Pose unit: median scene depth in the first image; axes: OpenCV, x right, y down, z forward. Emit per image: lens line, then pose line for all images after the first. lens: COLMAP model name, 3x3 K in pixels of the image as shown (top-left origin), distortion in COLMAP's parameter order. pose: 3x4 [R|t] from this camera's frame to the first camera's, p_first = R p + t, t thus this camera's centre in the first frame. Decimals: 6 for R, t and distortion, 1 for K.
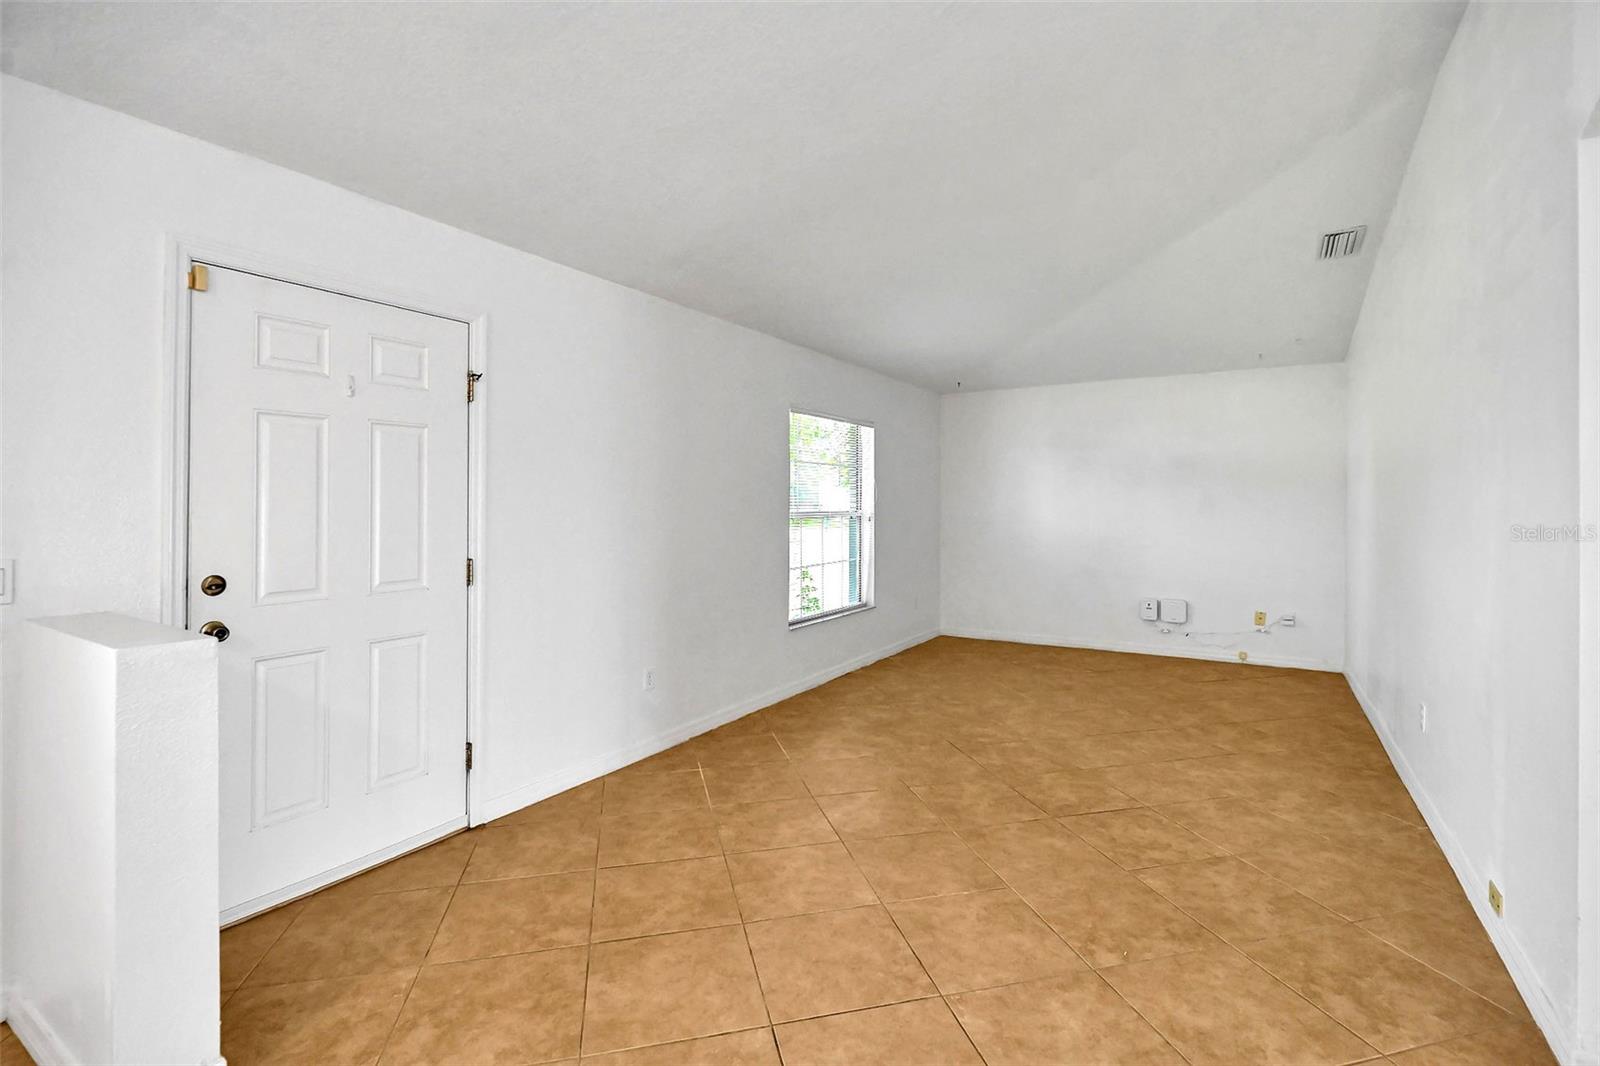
lens RADIAL K [[742.4, 0, 800.8], [0, 742.4, 502.0], [0, 0, 1]] dist [-0.015132, 0.000002]
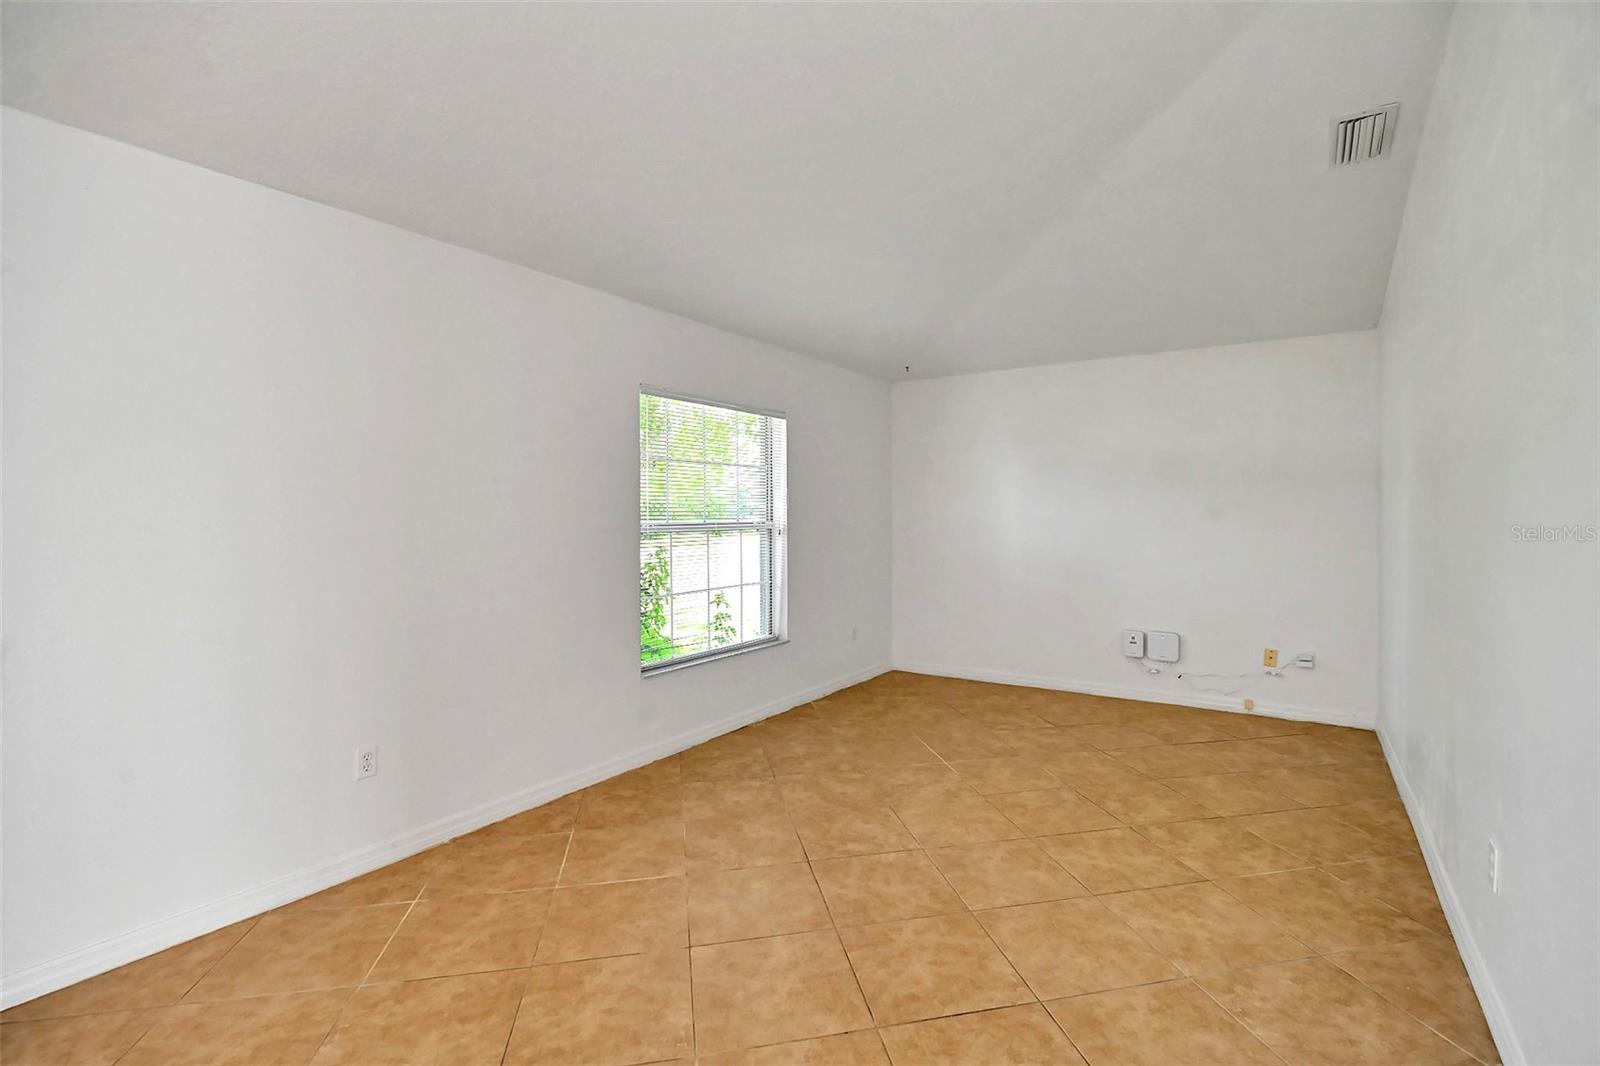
lens RADIAL K [[733.1, 0, 836.9], [0, 733.1, 509.8], [0, 0, 1]] dist [-0.011436, -0.000679]
pose [[0.999909, -0.000888, -0.013471, 0.178462], [0.000867, 0.999998, -0.001603, -0.000095], [0.013473, 0.001591, 0.999908, 0.223167]]
